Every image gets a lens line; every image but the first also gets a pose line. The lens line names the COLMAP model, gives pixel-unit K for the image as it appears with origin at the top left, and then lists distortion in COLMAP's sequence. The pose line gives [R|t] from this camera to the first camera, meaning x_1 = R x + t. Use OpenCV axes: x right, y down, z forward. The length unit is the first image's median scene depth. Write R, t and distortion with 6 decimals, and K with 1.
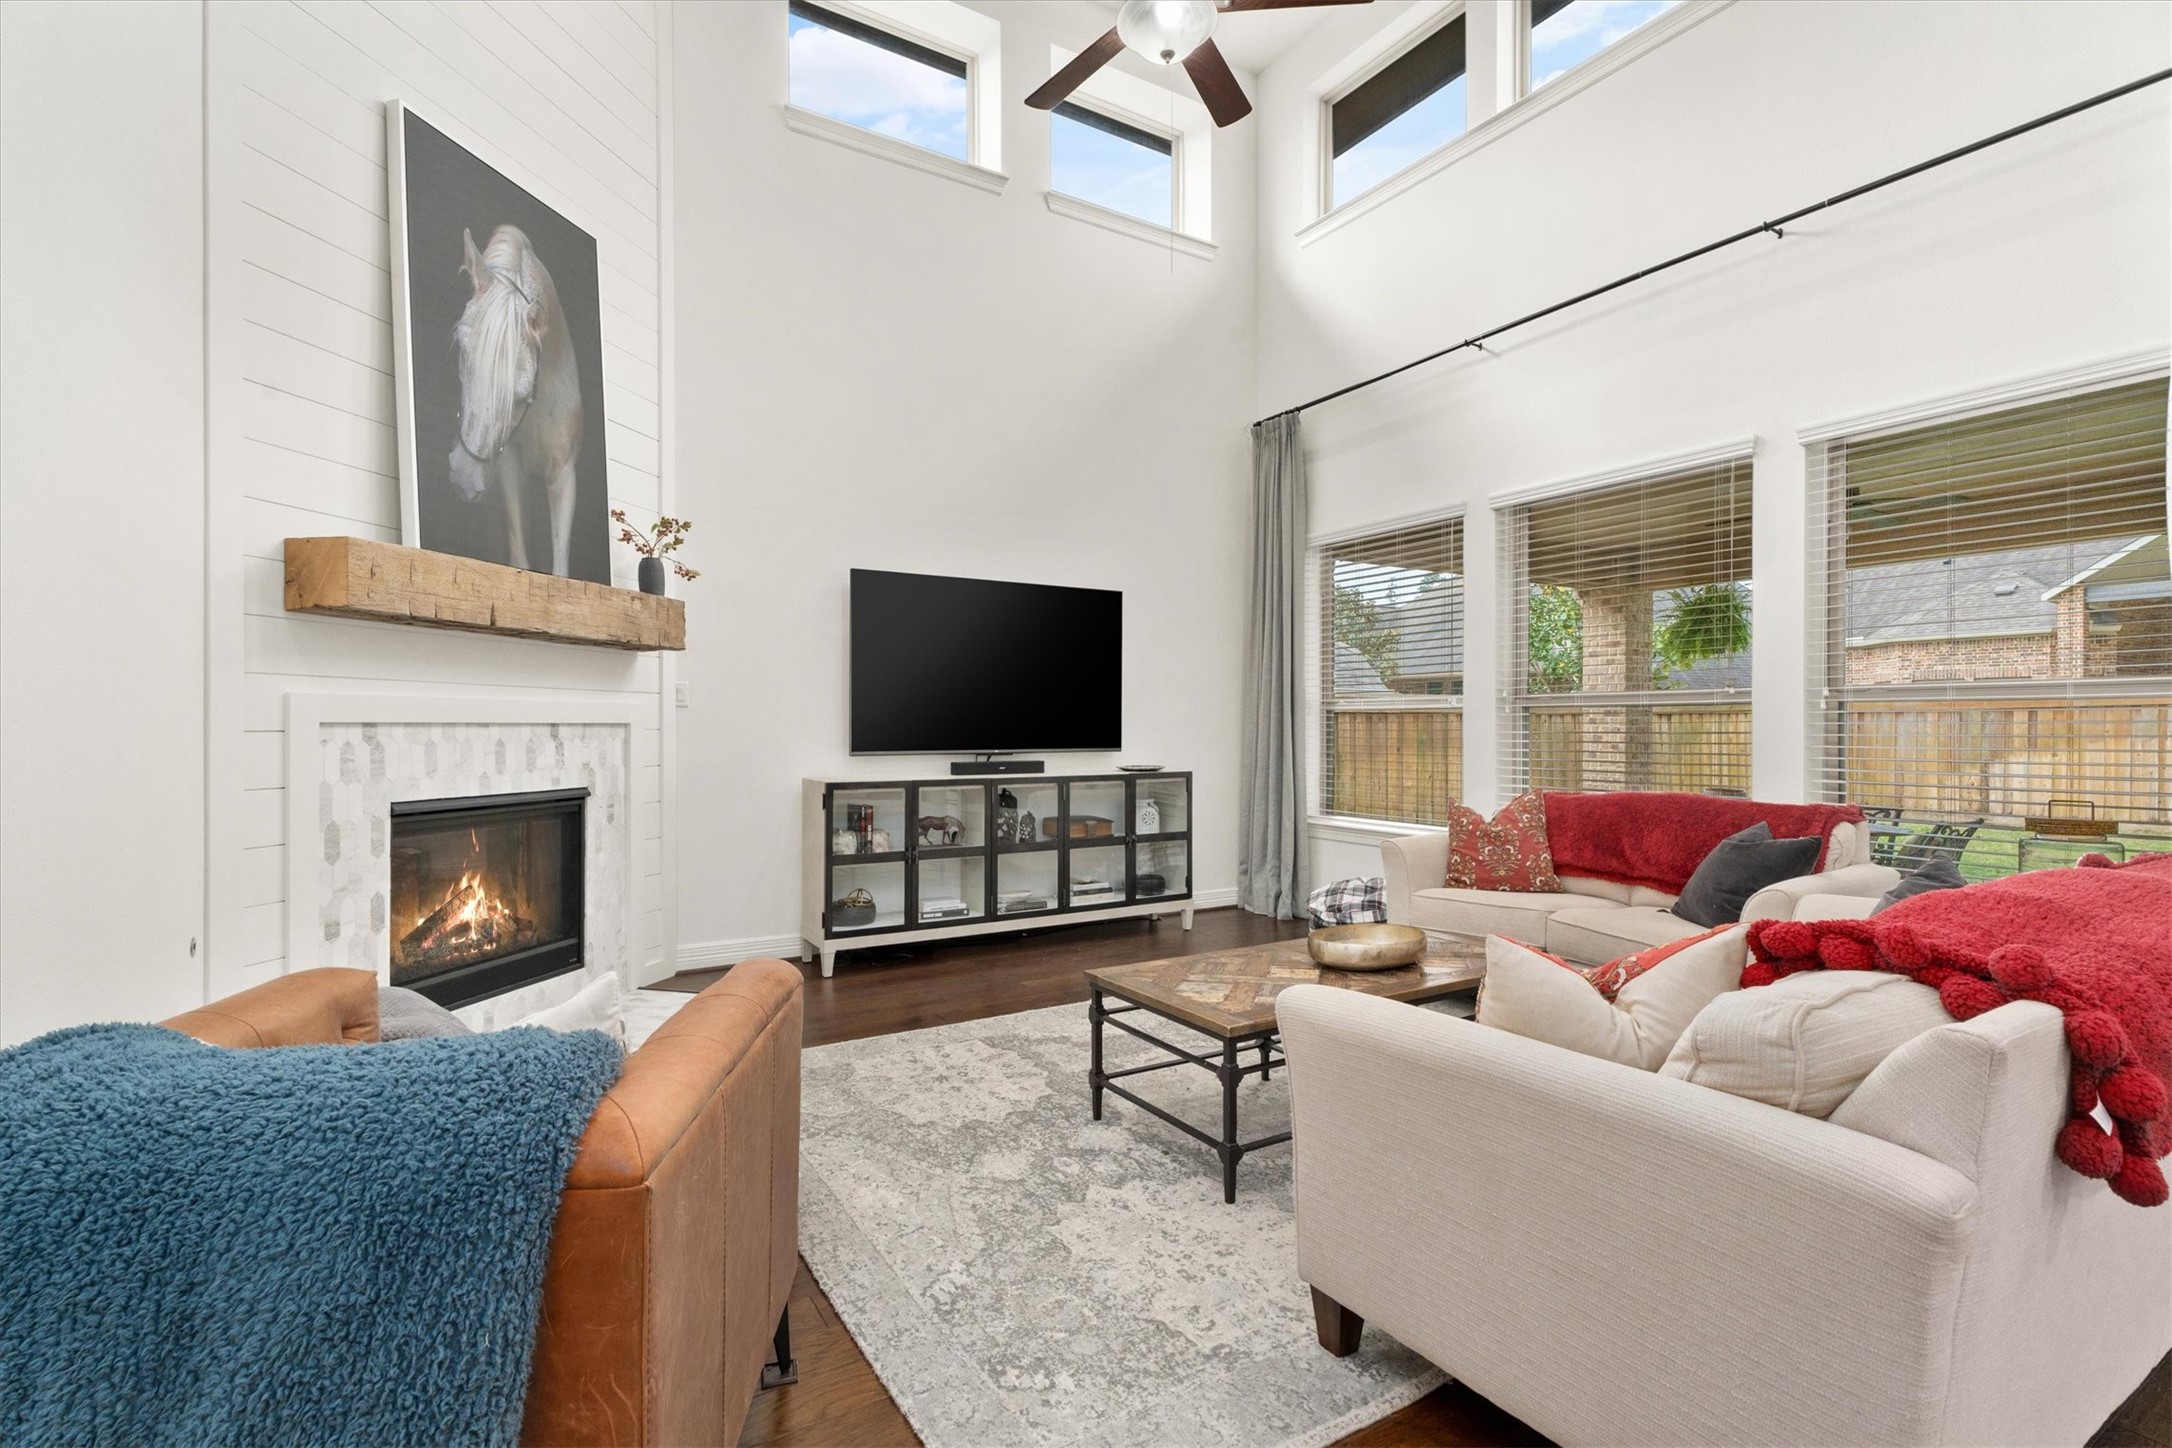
lens RADIAL K [[1019.8, 0, 1063.0], [0, 1019.8, 729.7], [0, 0, 1]] dist [-0.002280, 0.000293]
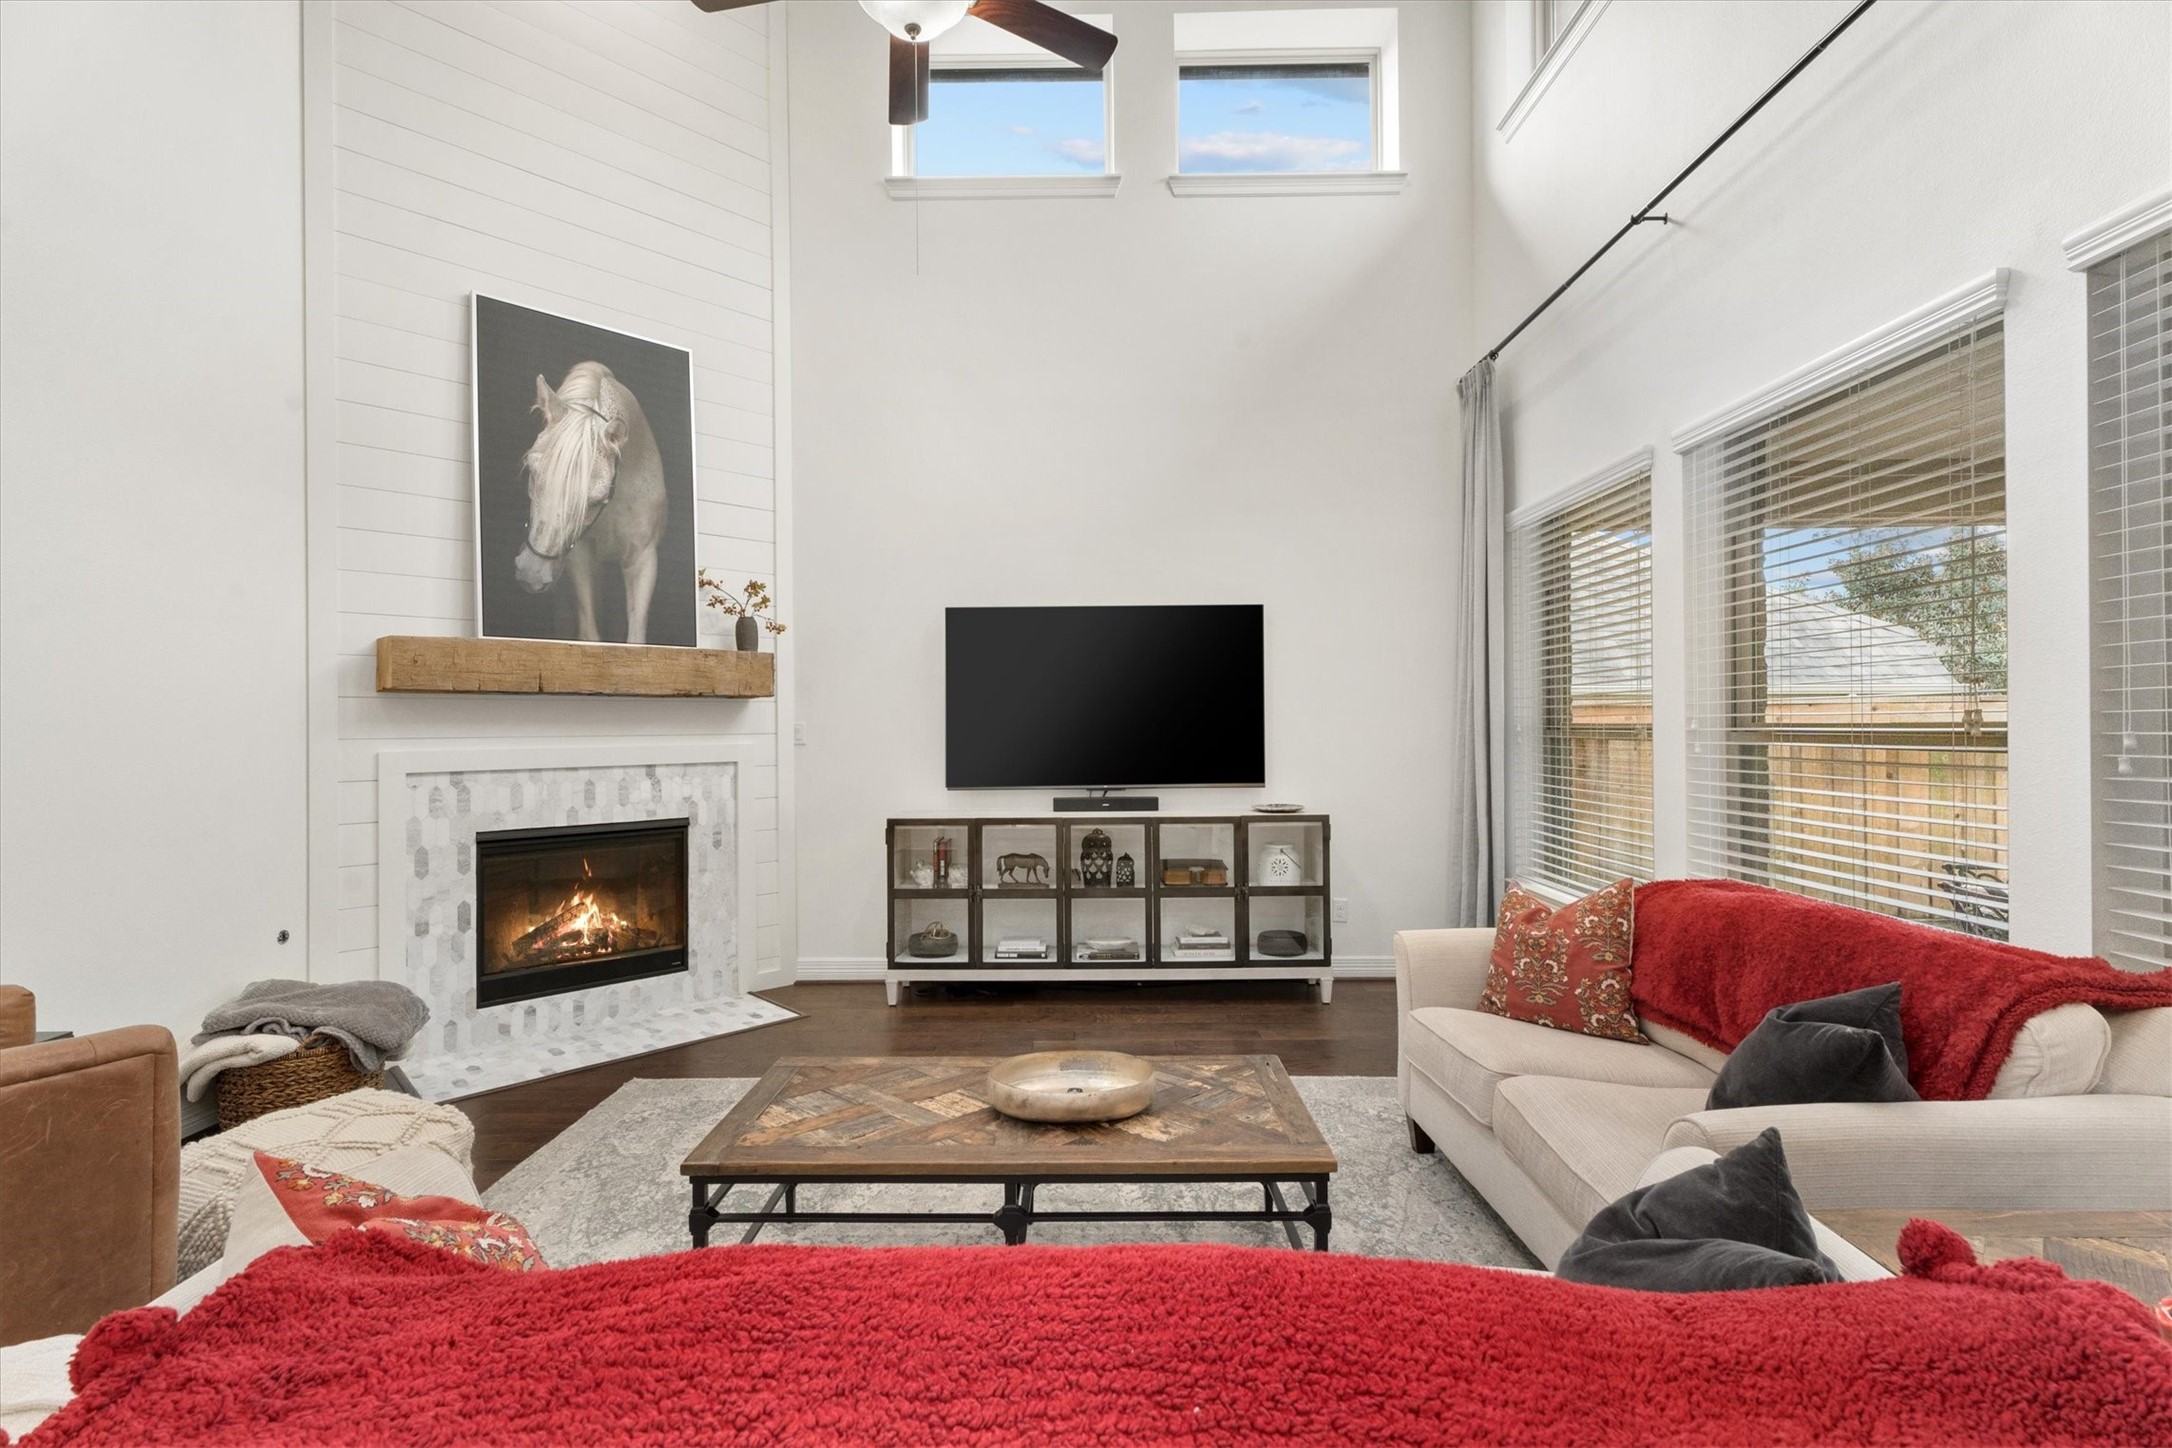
lens RADIAL K [[989.7, 0, 1072.1], [0, 989.7, 721.3], [0, 0, 1]] dist [0.003325, -0.000178]
pose [[0.845067, -0.010416, -0.534559, 0.519328], [0.008343, 0.999945, -0.006295, -0.043937], [0.534595, 0.000860, 0.845108, 0.269764]]
